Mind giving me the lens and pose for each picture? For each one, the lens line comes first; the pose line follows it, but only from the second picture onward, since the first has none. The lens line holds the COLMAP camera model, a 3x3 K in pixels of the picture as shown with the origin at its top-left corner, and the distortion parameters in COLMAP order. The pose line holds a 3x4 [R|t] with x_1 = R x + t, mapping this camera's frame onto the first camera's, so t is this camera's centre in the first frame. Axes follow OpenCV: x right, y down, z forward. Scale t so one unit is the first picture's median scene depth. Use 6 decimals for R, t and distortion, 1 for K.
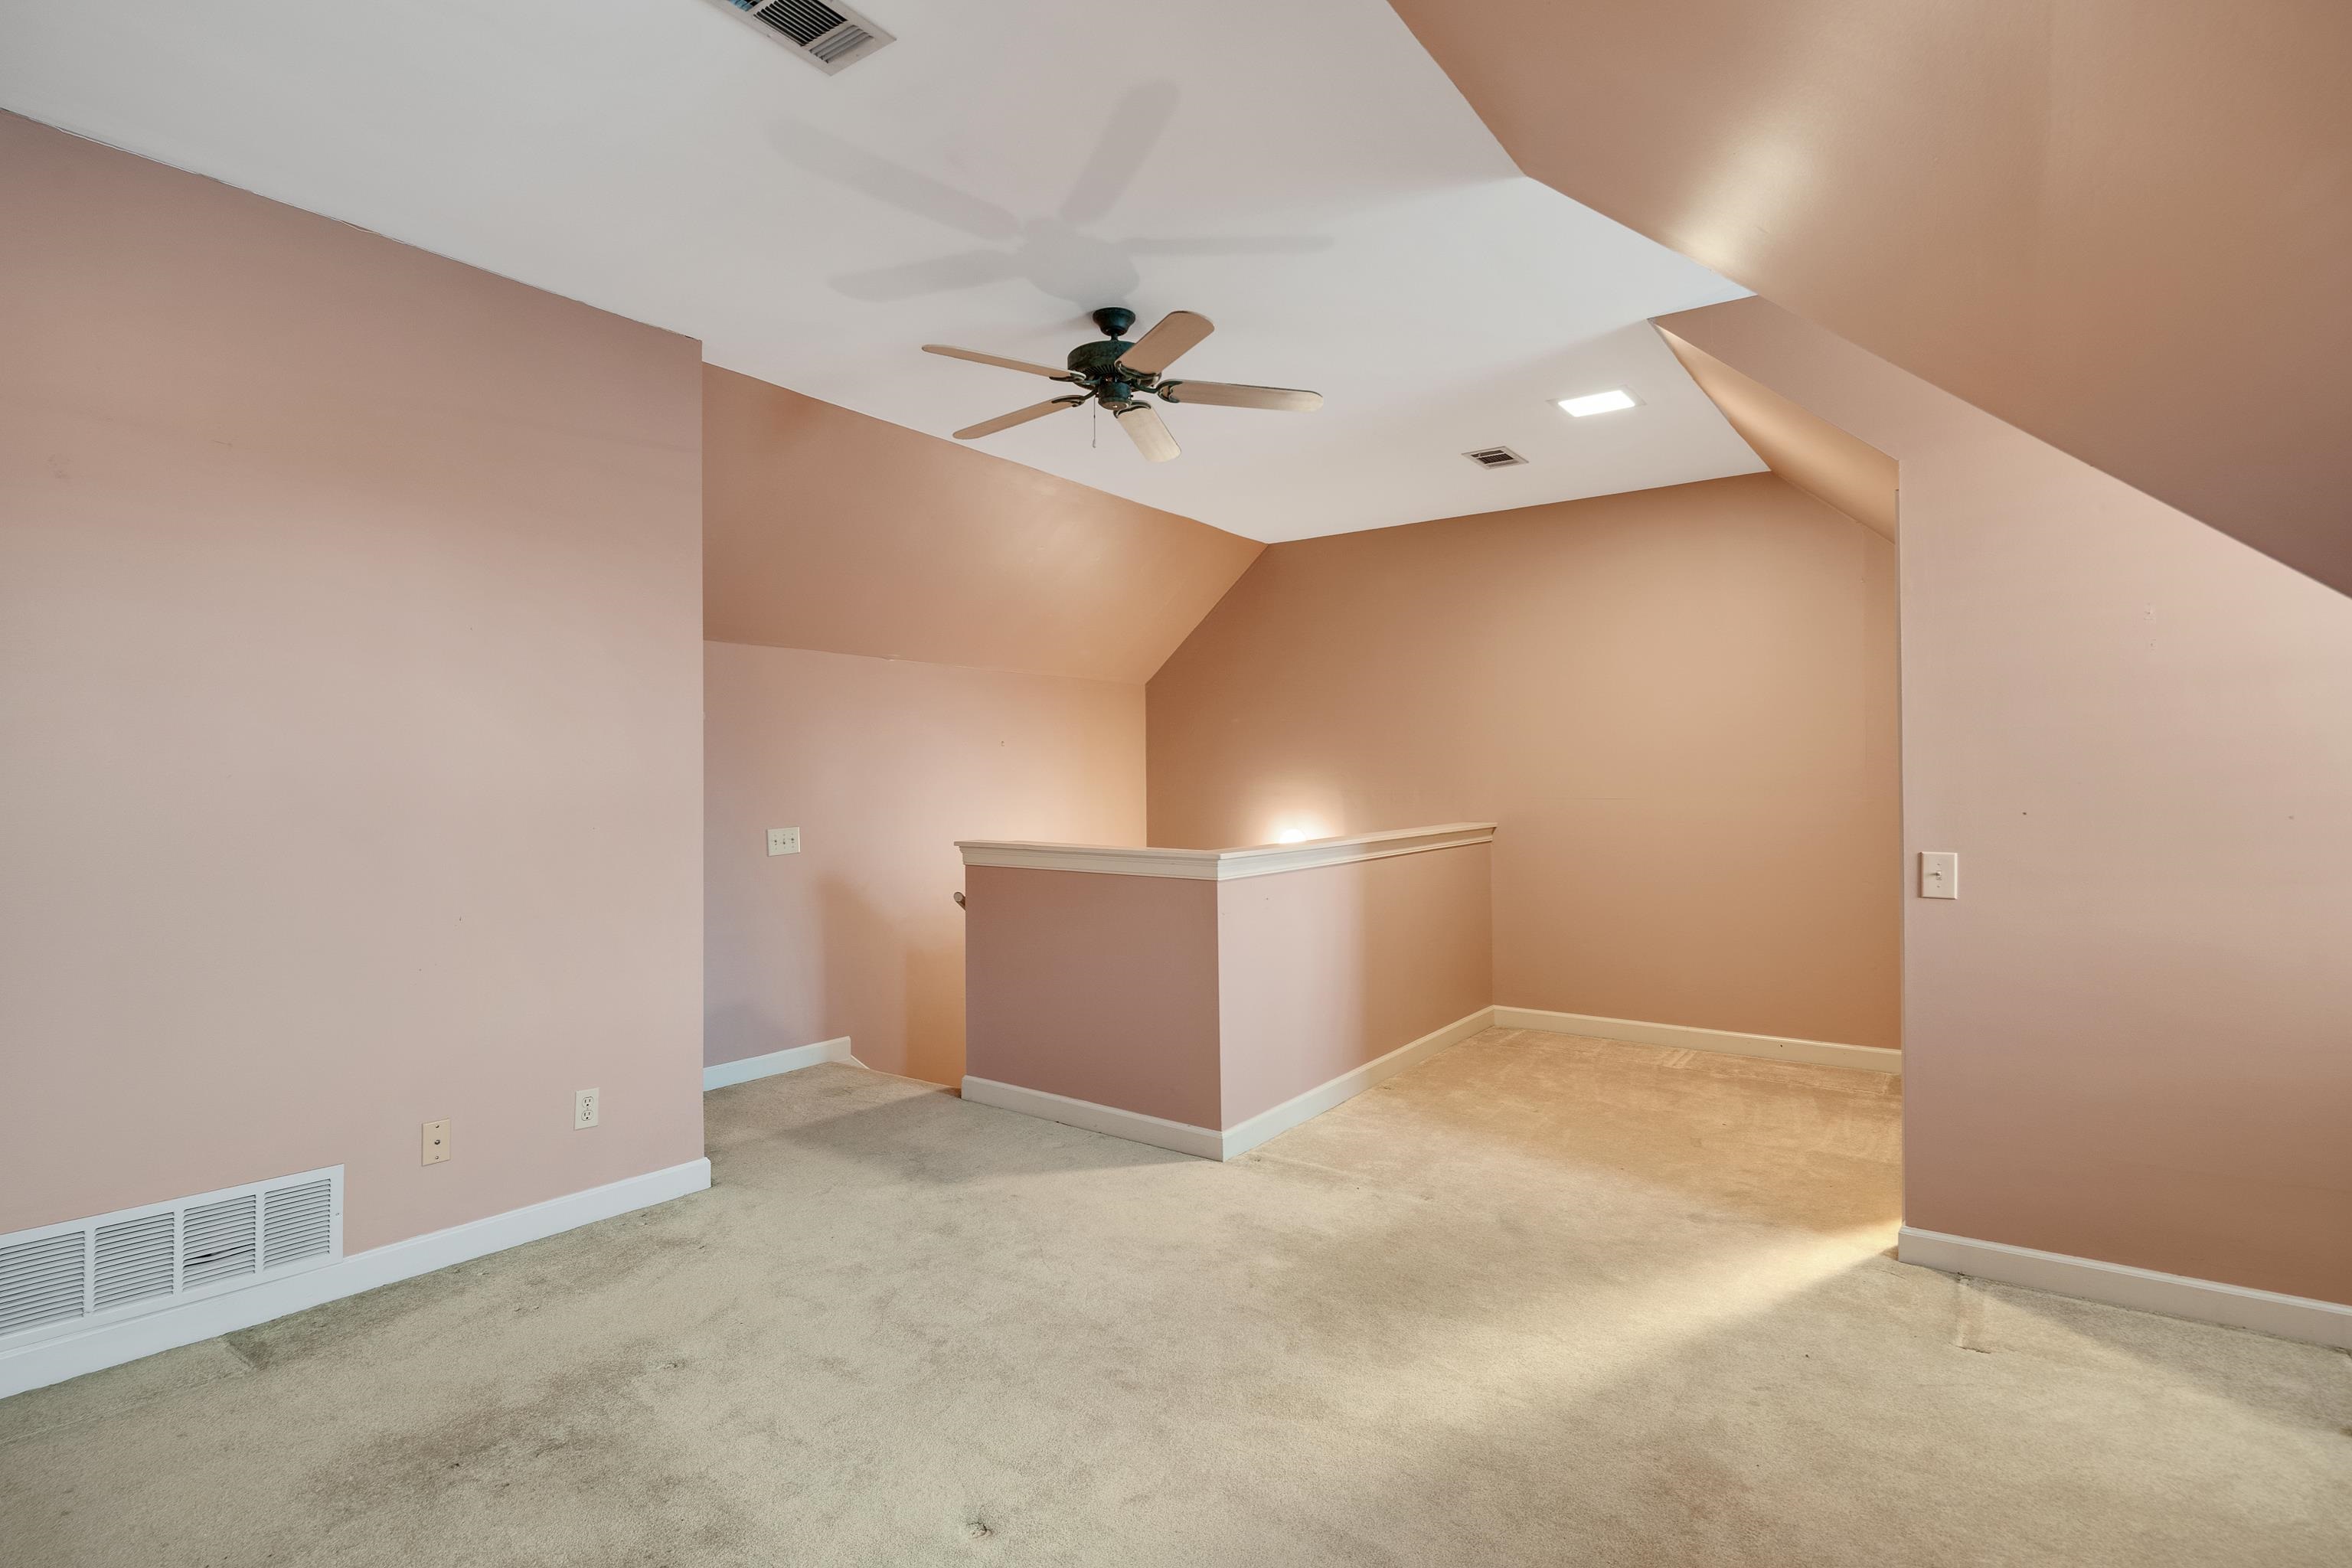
lens RADIAL K [[1165.4, 0, 1195.4], [0, 1165.4, 786.0], [0, 0, 1]] dist [0.005203, -0.003935]
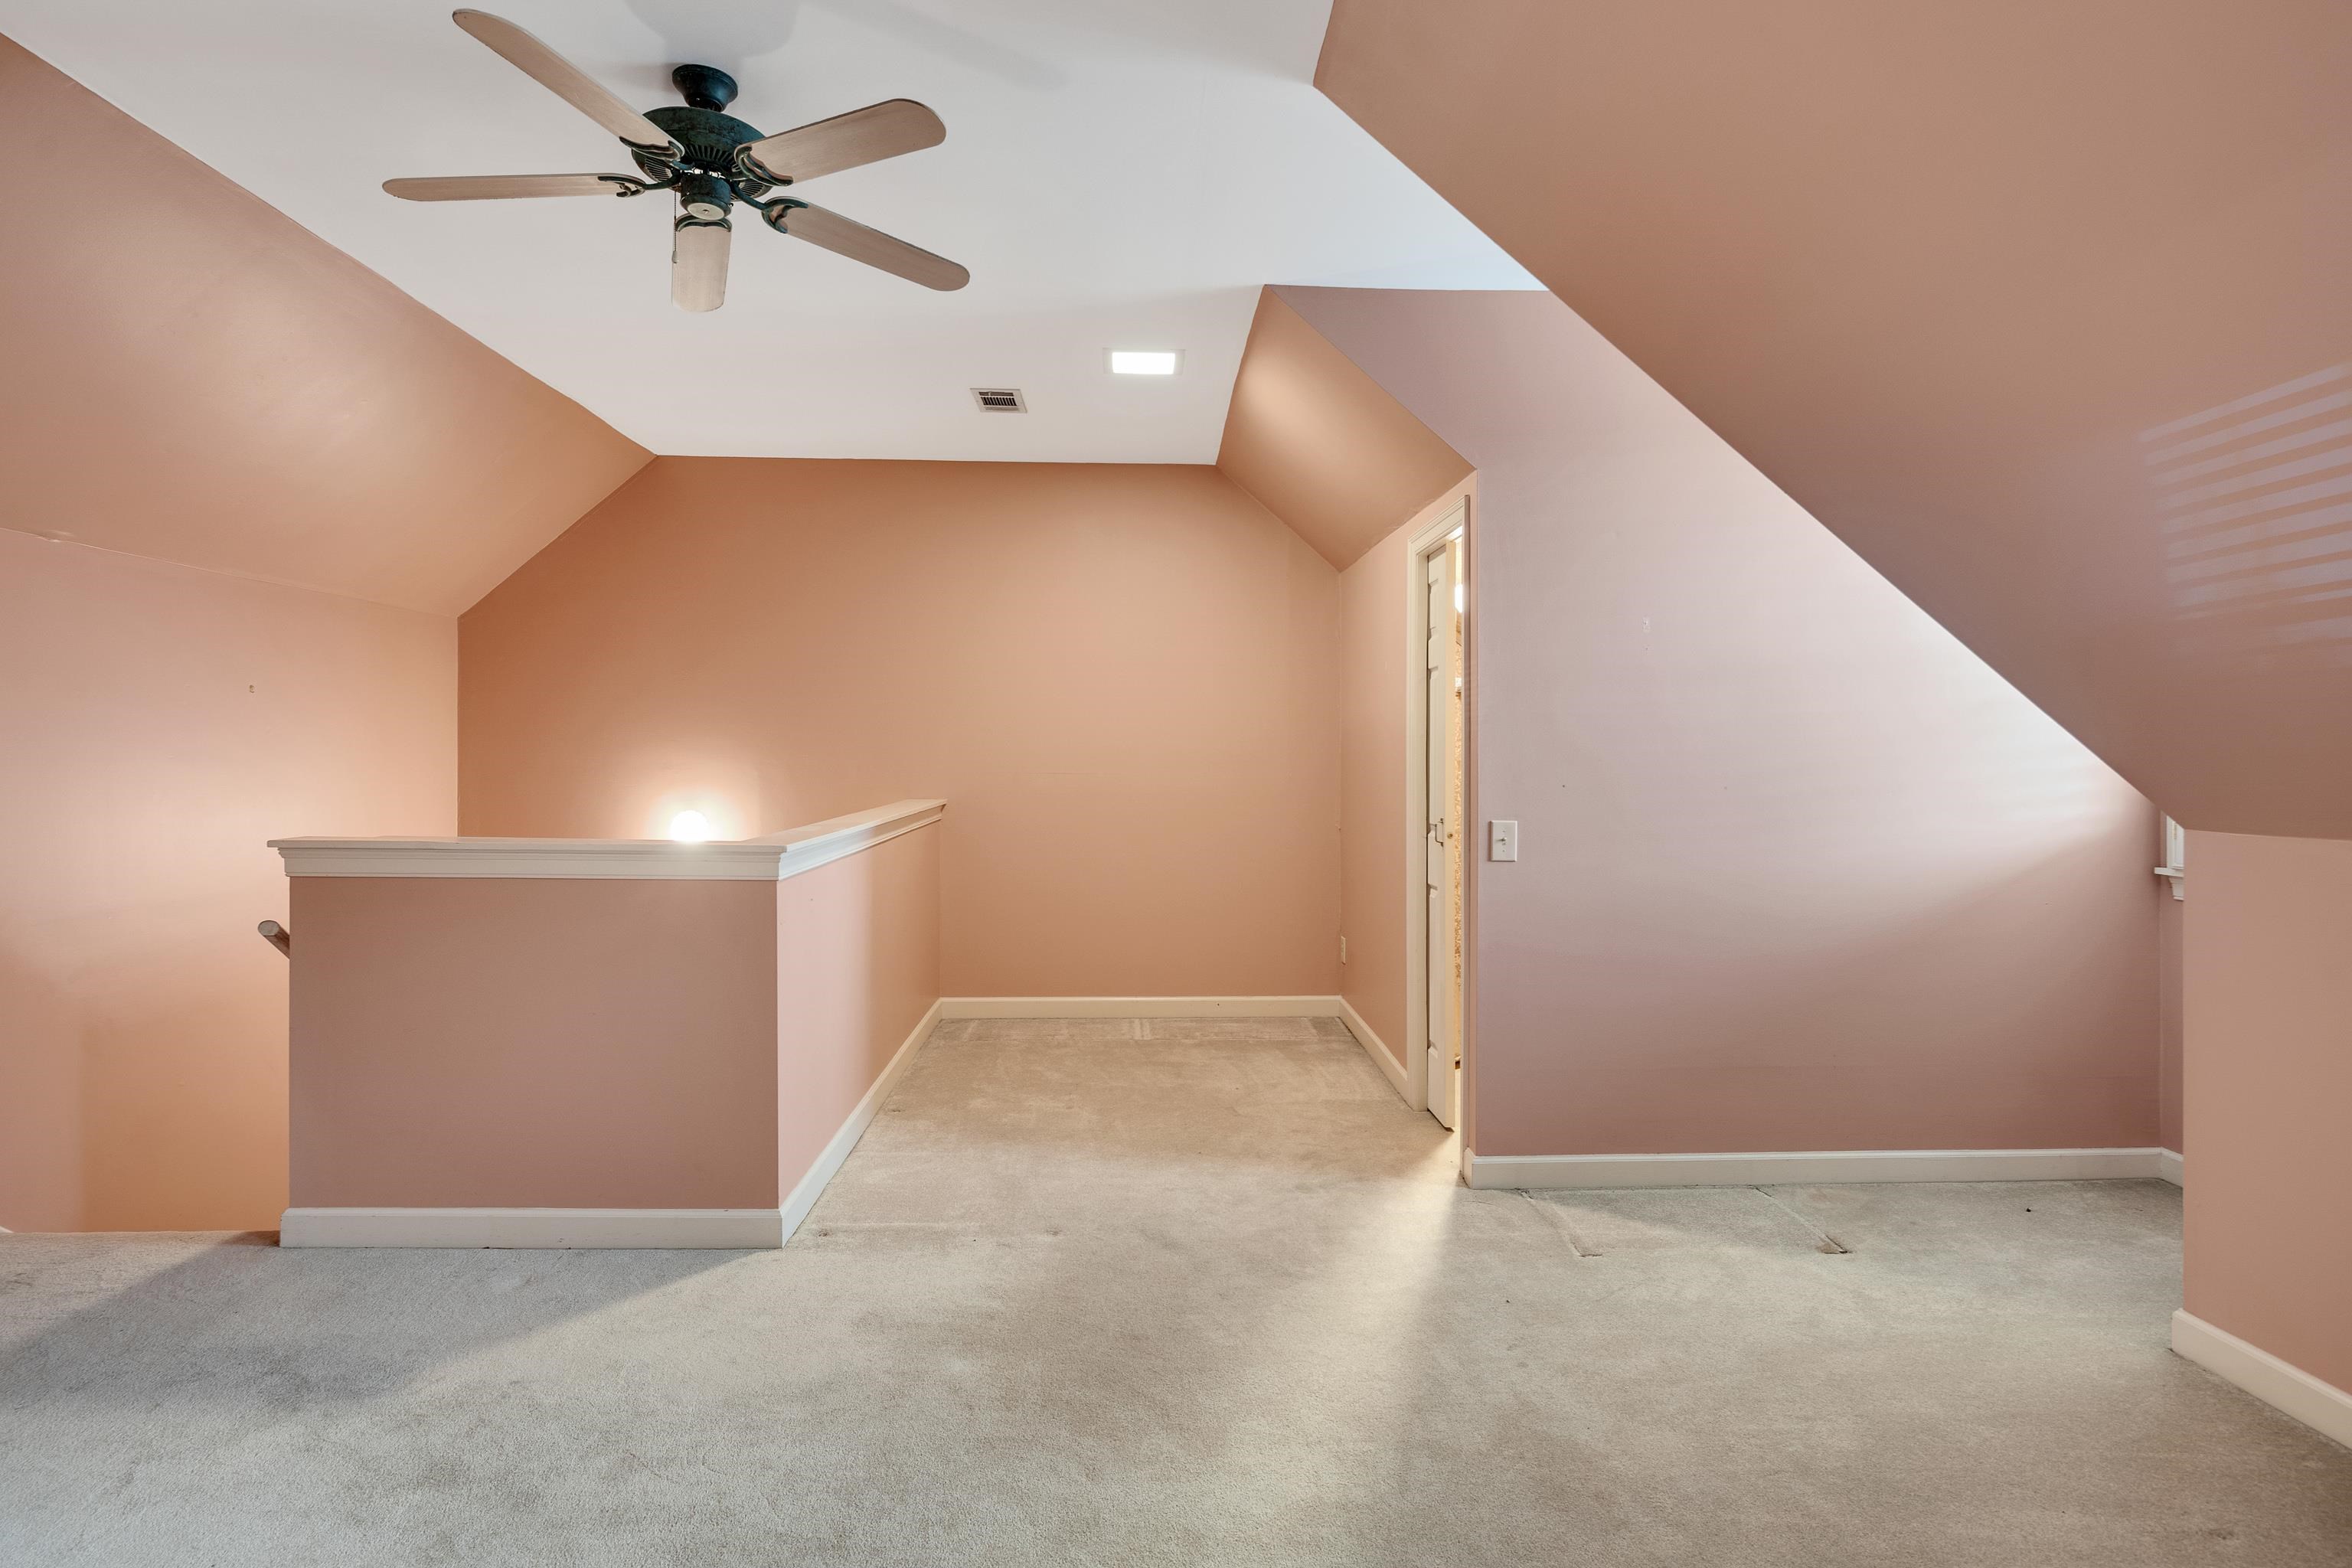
lens RADIAL K [[1165.4, 0, 1176.3], [0, 1165.4, 766.9], [0, 0, 1]] dist [0.005203, -0.003935]
pose [[0.788942, 0.004418, 0.614451, -0.252407], [-0.007643, 0.999967, 0.002623, 0.003418], [-0.614420, -0.006766, 0.788950, 0.248654]]
